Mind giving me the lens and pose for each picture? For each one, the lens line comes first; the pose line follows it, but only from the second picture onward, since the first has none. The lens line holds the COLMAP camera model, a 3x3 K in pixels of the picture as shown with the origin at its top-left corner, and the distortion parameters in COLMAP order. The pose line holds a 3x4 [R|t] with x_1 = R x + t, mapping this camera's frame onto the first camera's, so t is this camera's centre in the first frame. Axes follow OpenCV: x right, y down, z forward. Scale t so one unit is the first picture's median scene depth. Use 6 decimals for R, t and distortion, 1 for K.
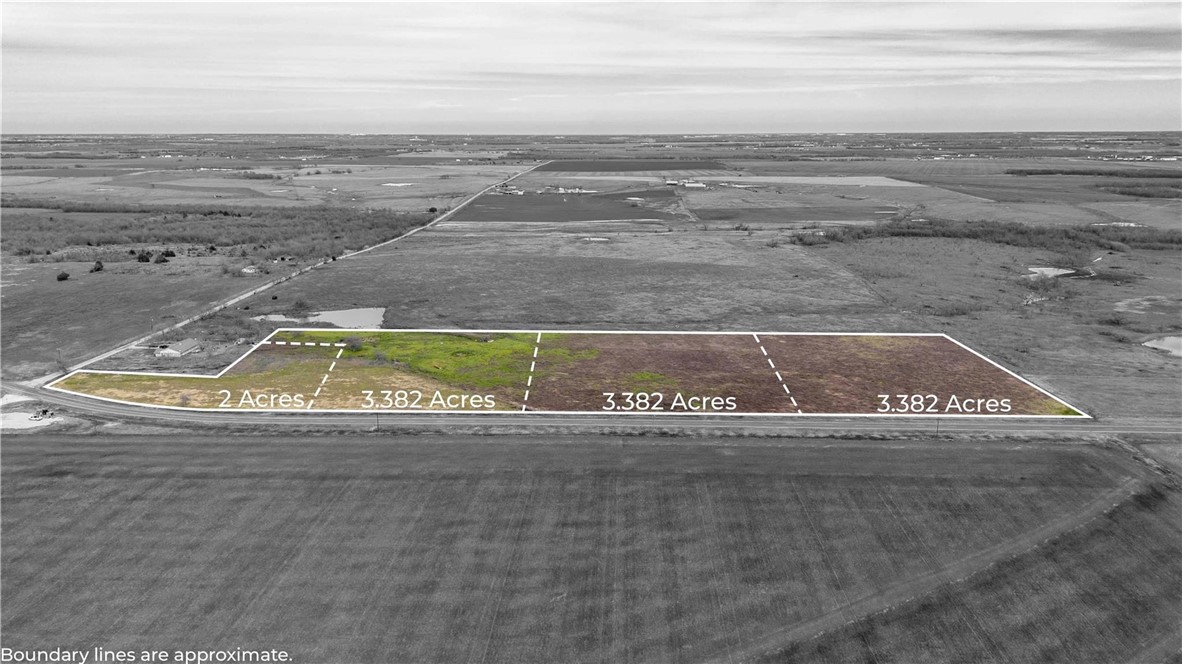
lens RADIAL K [[829.8, 0, 587.7], [0, 829.8, 329.3], [0, 0, 1]] dist [0.085249, -0.103489]
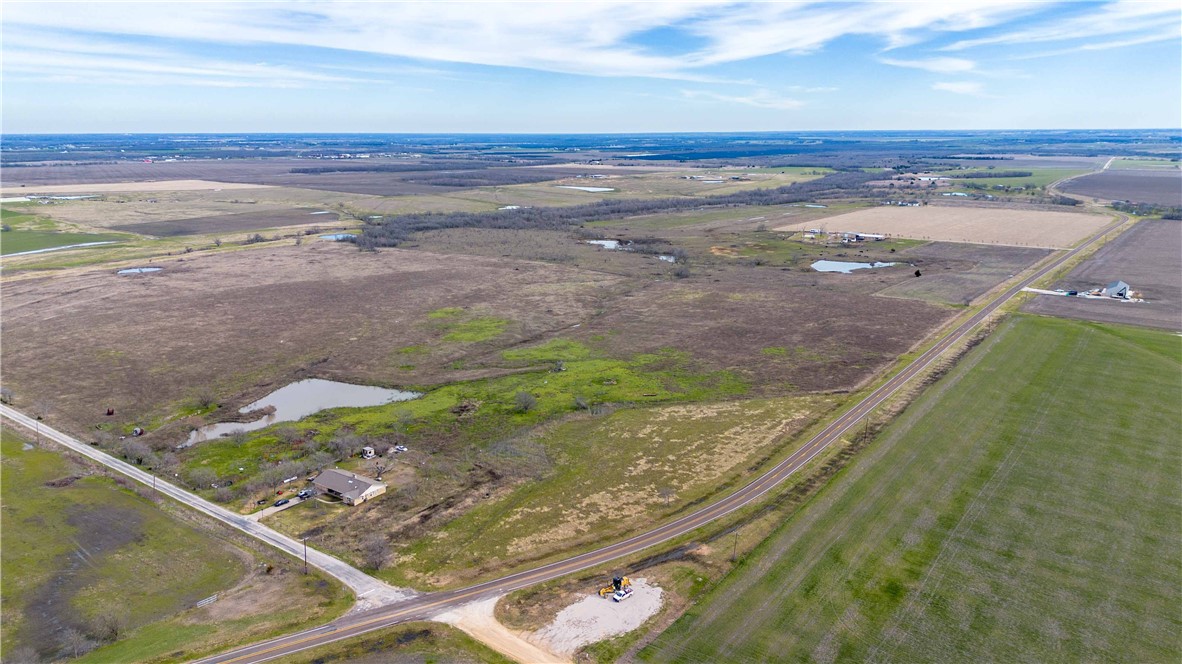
lens RADIAL K [[829.8, 0, 587.7], [0, 829.8, 329.3], [0, 0, 1]] dist [0.085249, -0.103489]
pose [[0.567003, -0.191355, 0.801181, -0.238616], [0.193135, 0.976413, 0.096524, -0.031488], [-0.800754, 0.100006, 0.590587, 0.137142]]
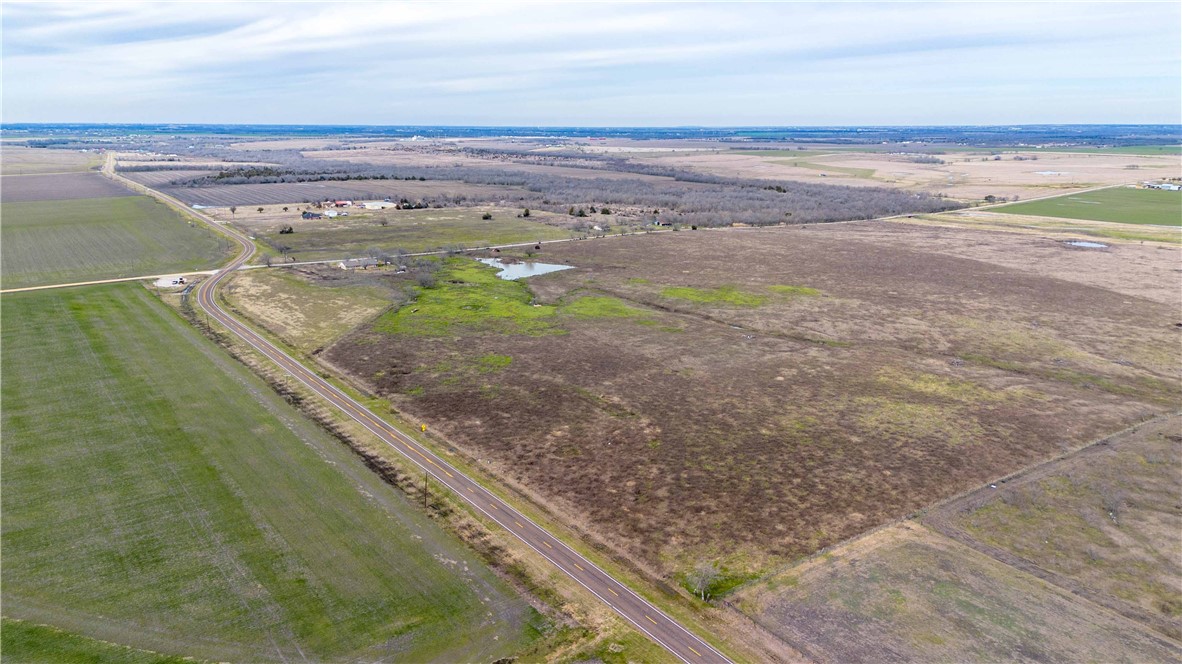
lens RADIAL K [[829.8, 0, 587.7], [0, 829.8, 329.3], [0, 0, 1]] dist [0.085249, -0.103489]
pose [[0.617536, 0.189458, -0.763384, 0.191260], [-0.182367, 0.978597, 0.095345, -0.017593], [0.765109, 0.080337, 0.638869, 0.134398]]
